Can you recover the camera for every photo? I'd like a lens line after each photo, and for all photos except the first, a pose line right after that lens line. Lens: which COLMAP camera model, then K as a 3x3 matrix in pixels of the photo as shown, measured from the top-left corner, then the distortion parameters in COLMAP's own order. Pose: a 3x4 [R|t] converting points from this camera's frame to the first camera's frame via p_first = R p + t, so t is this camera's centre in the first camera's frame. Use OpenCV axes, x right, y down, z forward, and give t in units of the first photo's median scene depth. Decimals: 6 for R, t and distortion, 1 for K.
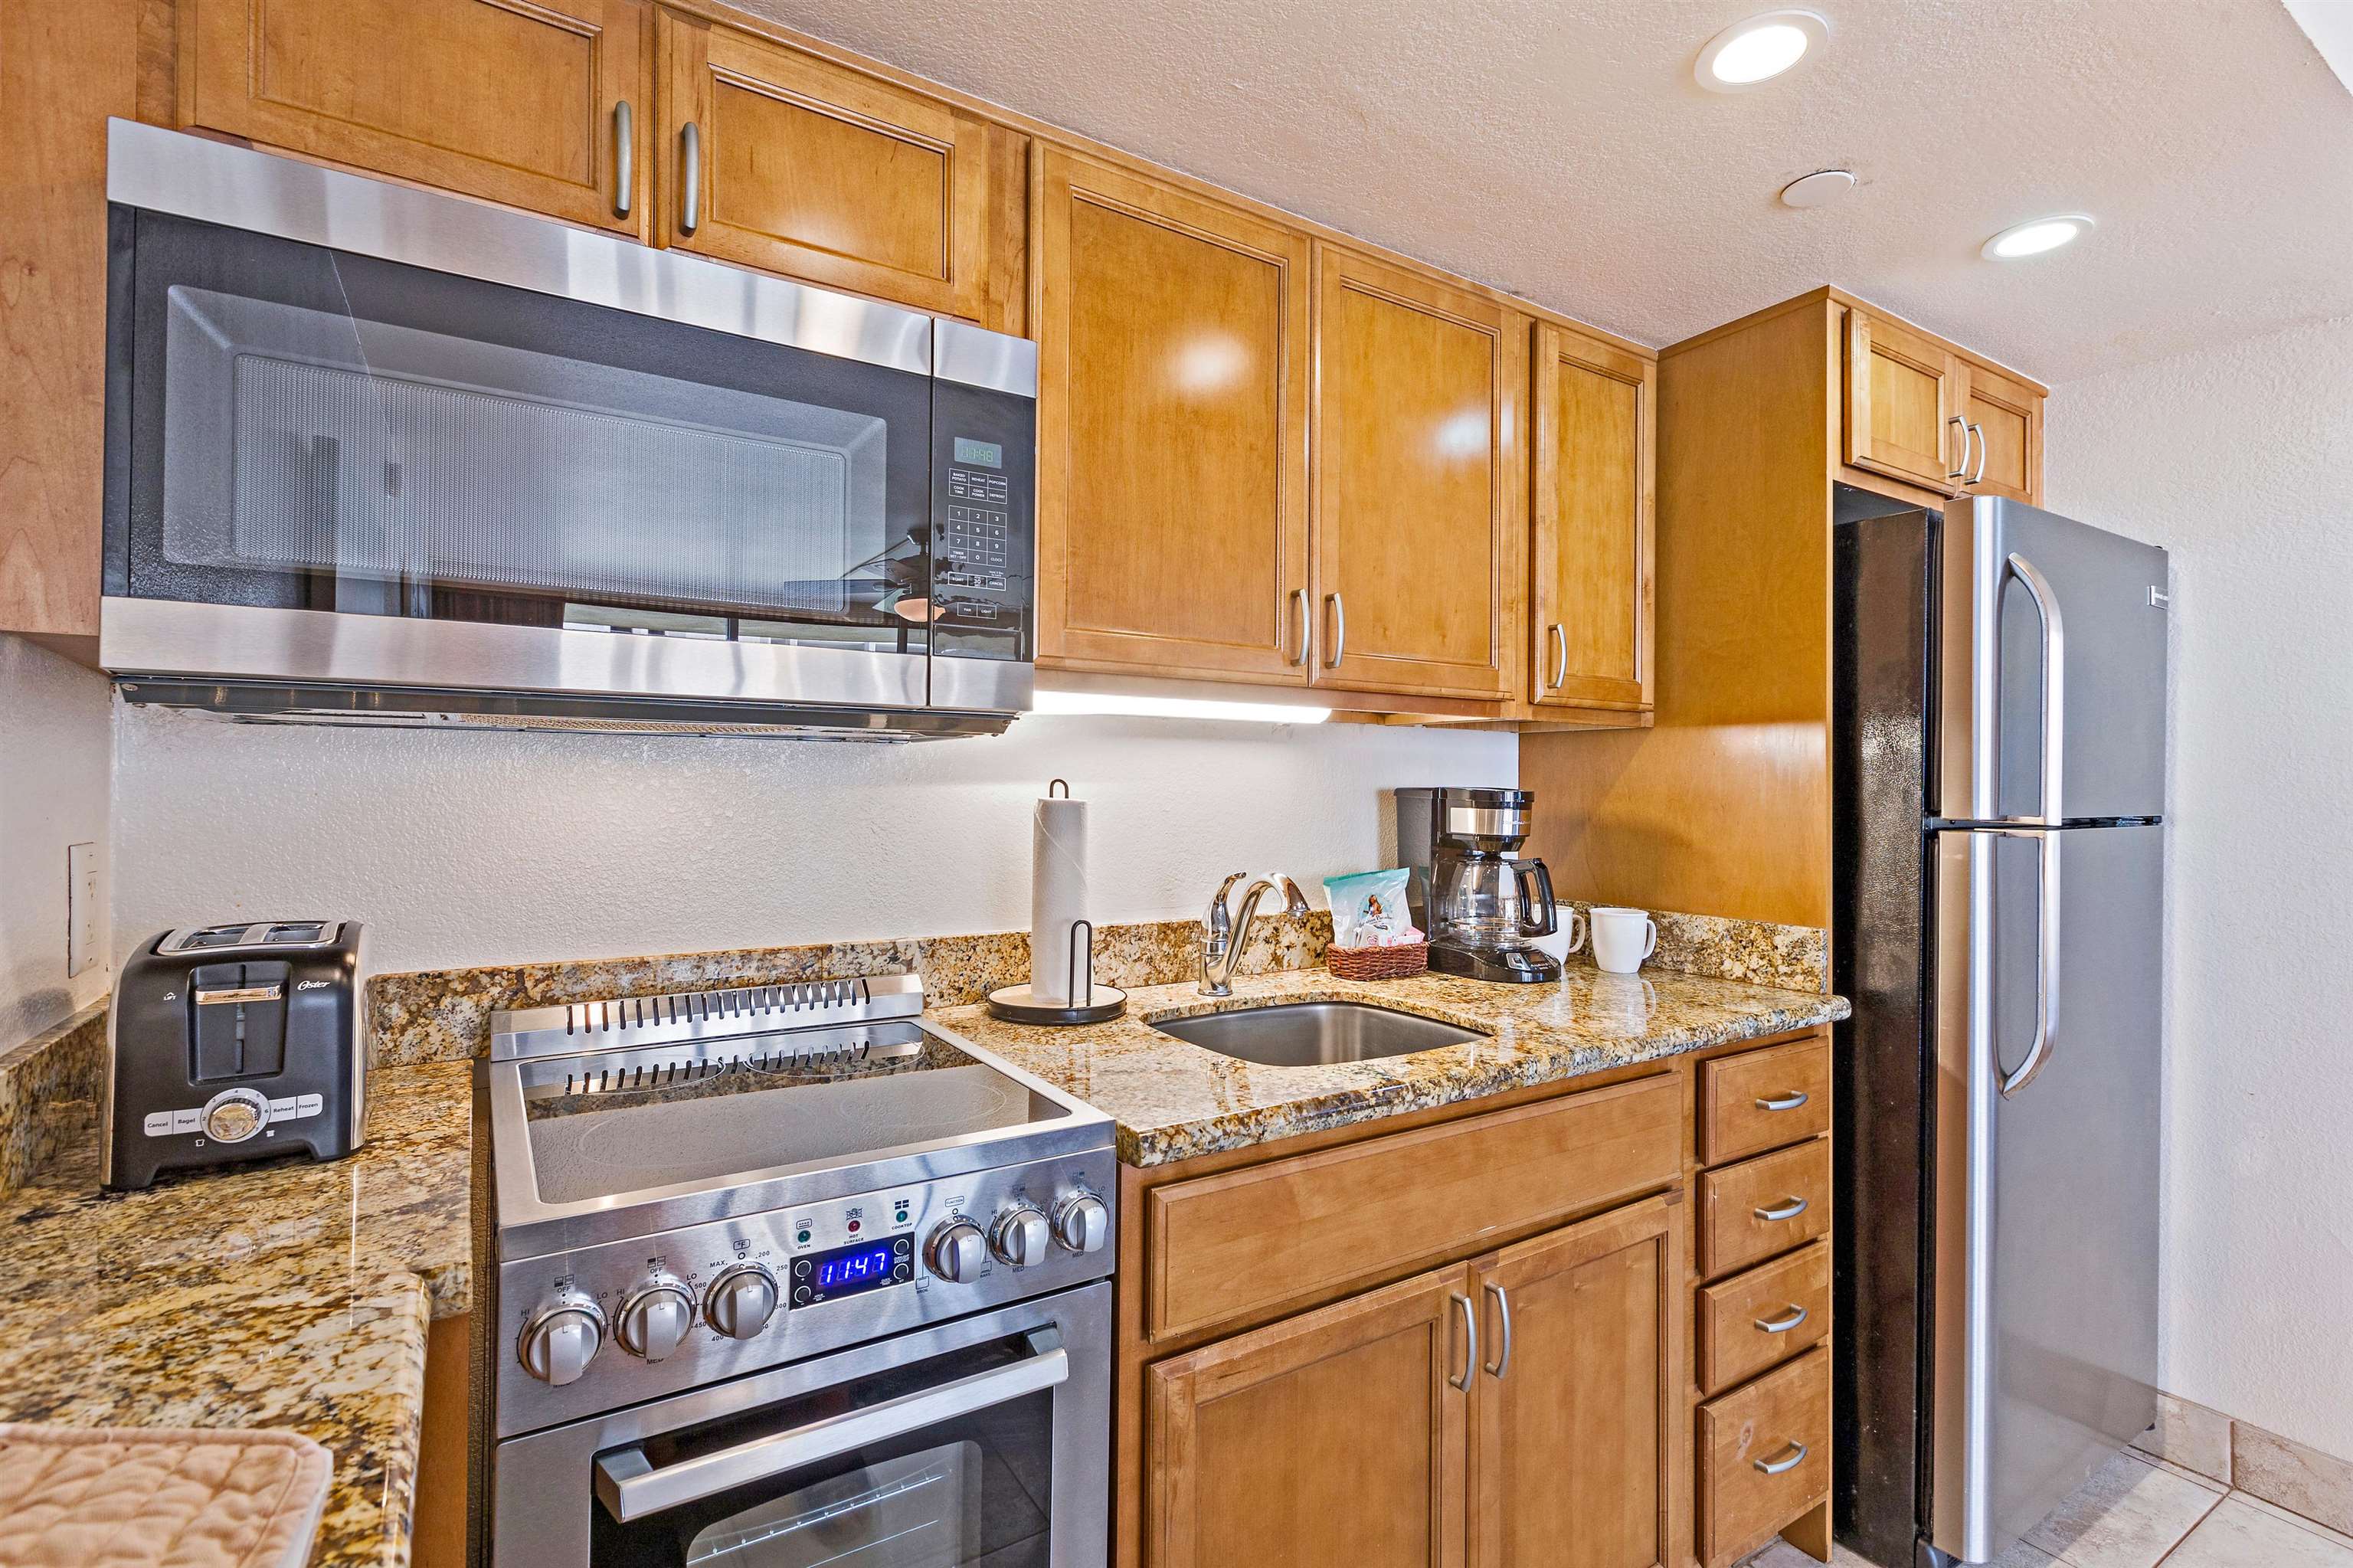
lens RADIAL K [[1091.8, 0, 1200.8], [0, 1091.8, 768.6], [0, 0, 1]] dist [-0.001127, -0.000495]
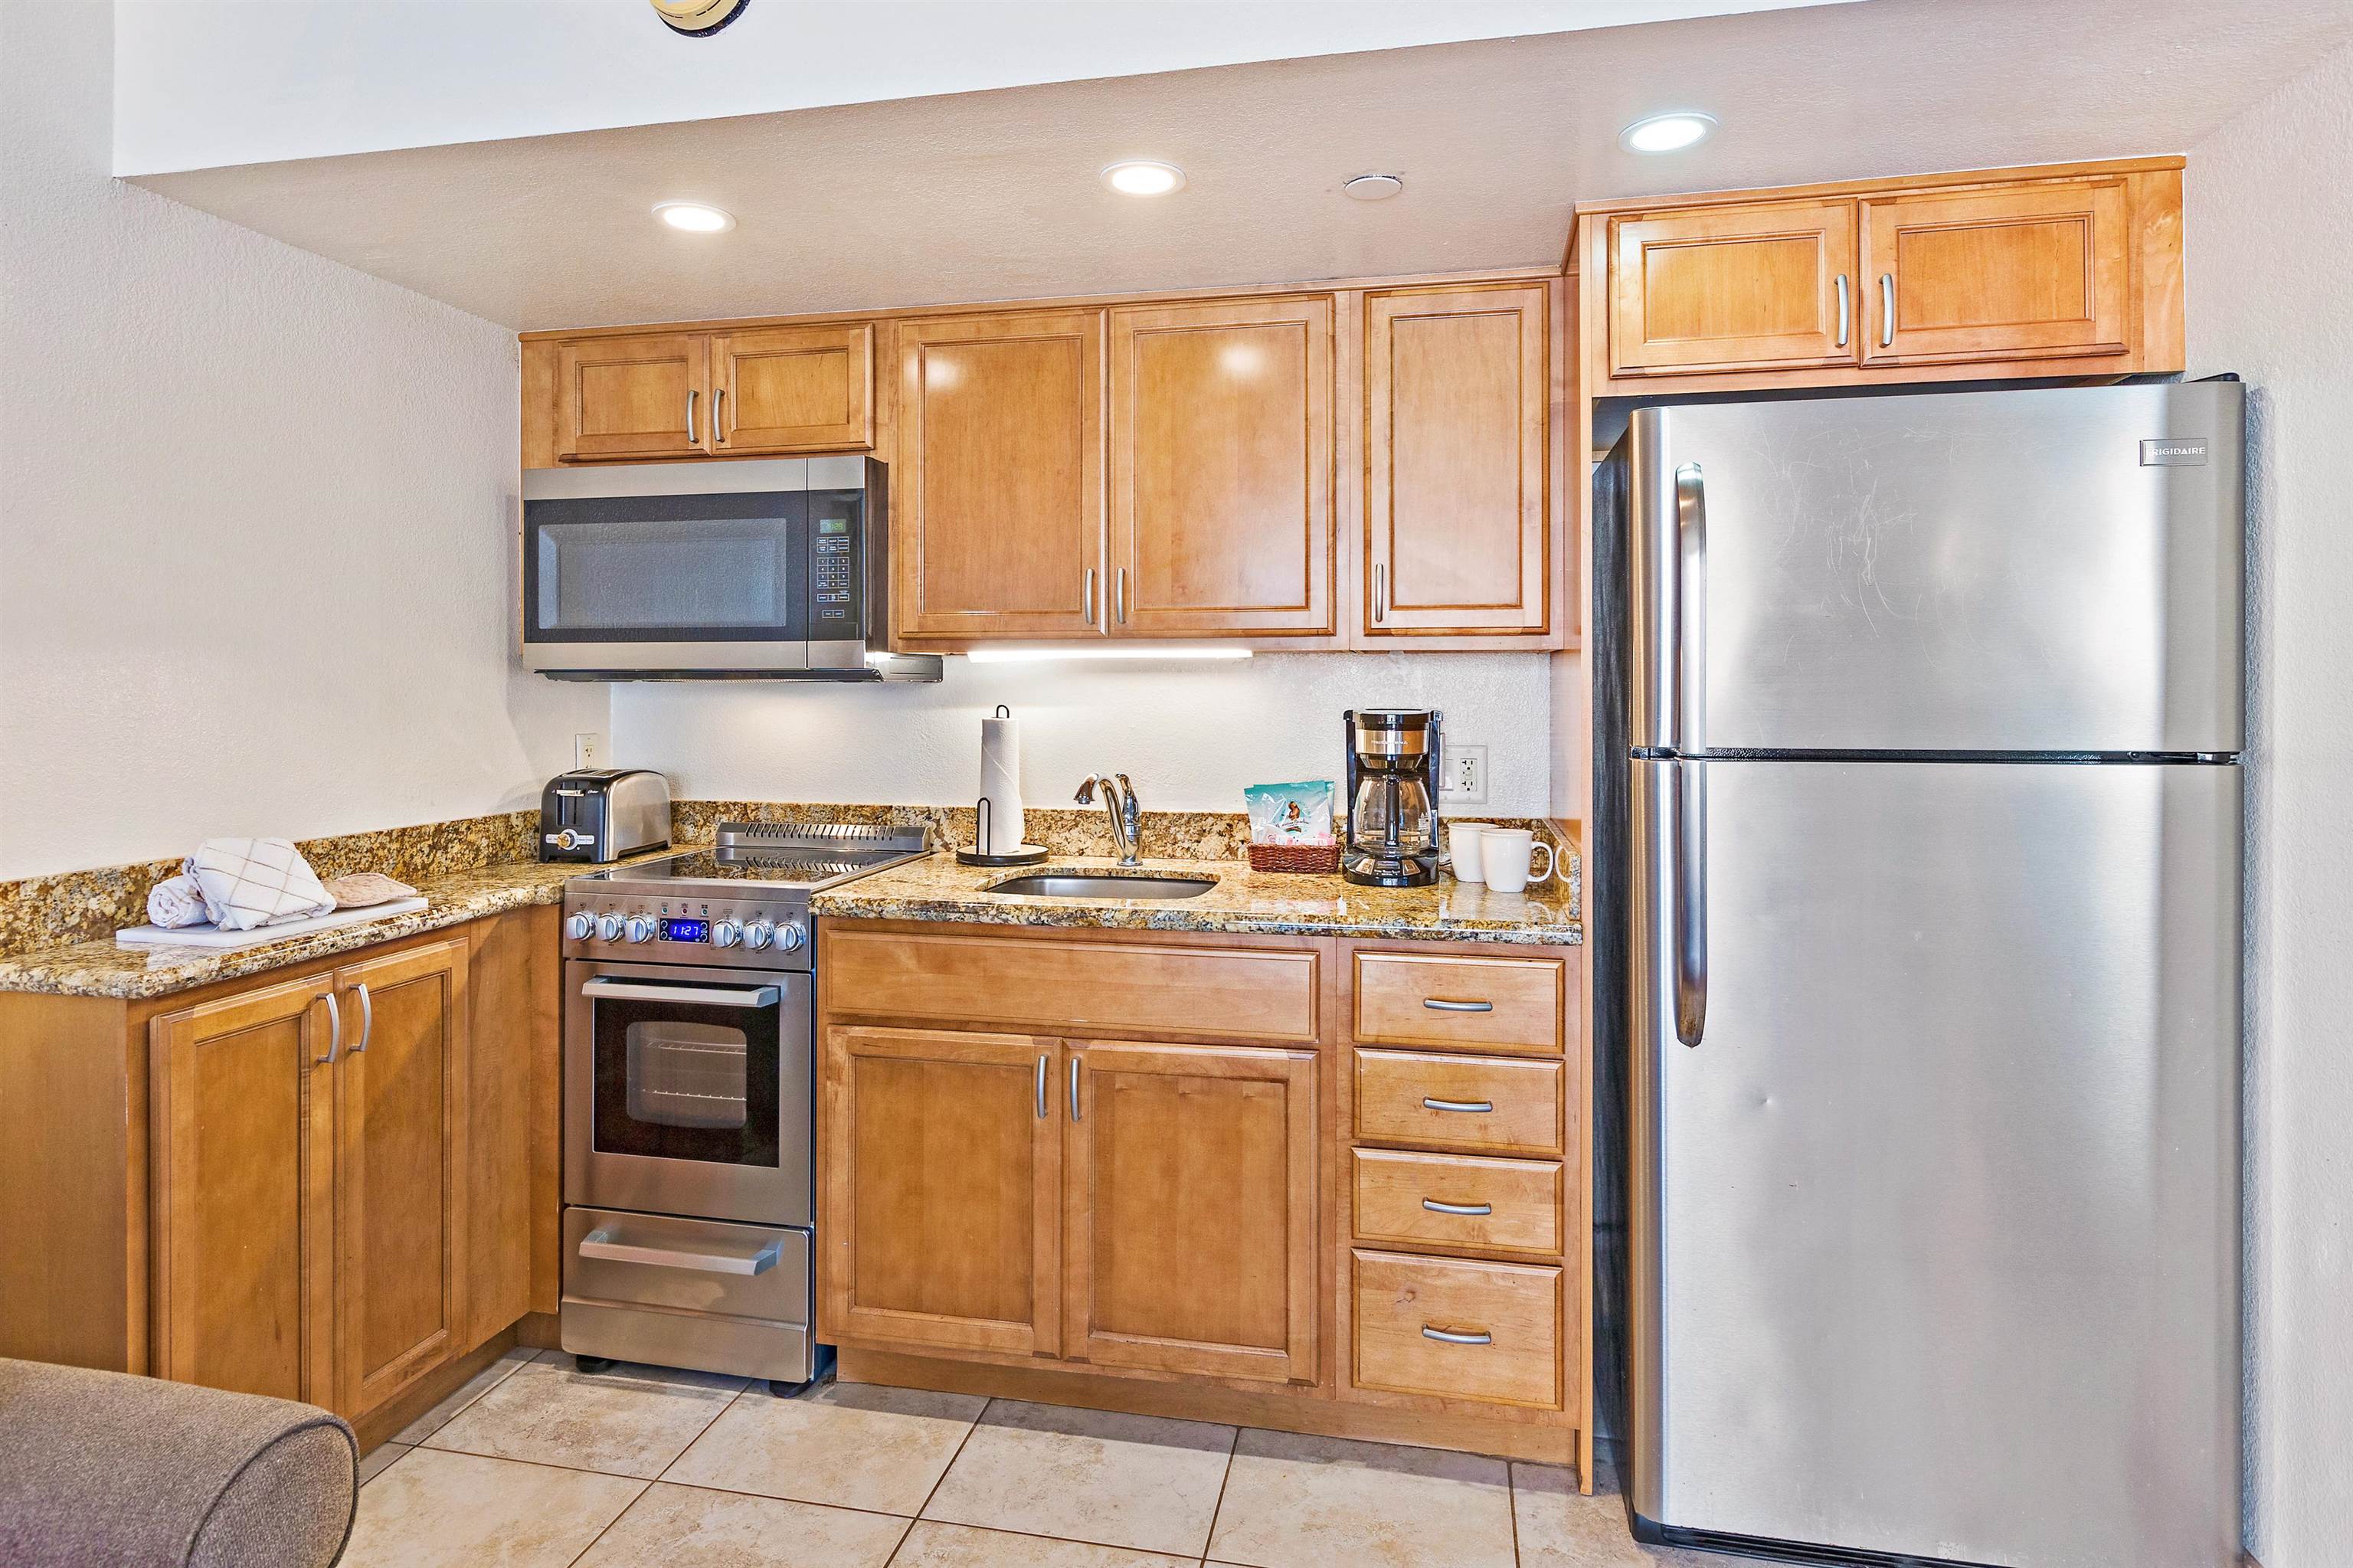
lens RADIAL K [[1307.1, 0, 1162.0], [0, 1307.1, 686.9], [0, 0, 1]] dist [-0.002623, 0.000671]
pose [[0.712466, -0.009253, -0.701645, 1.406032], [0.014773, 0.999889, 0.001814, -0.016742], [0.701551, -0.011658, 0.712524, -0.129772]]
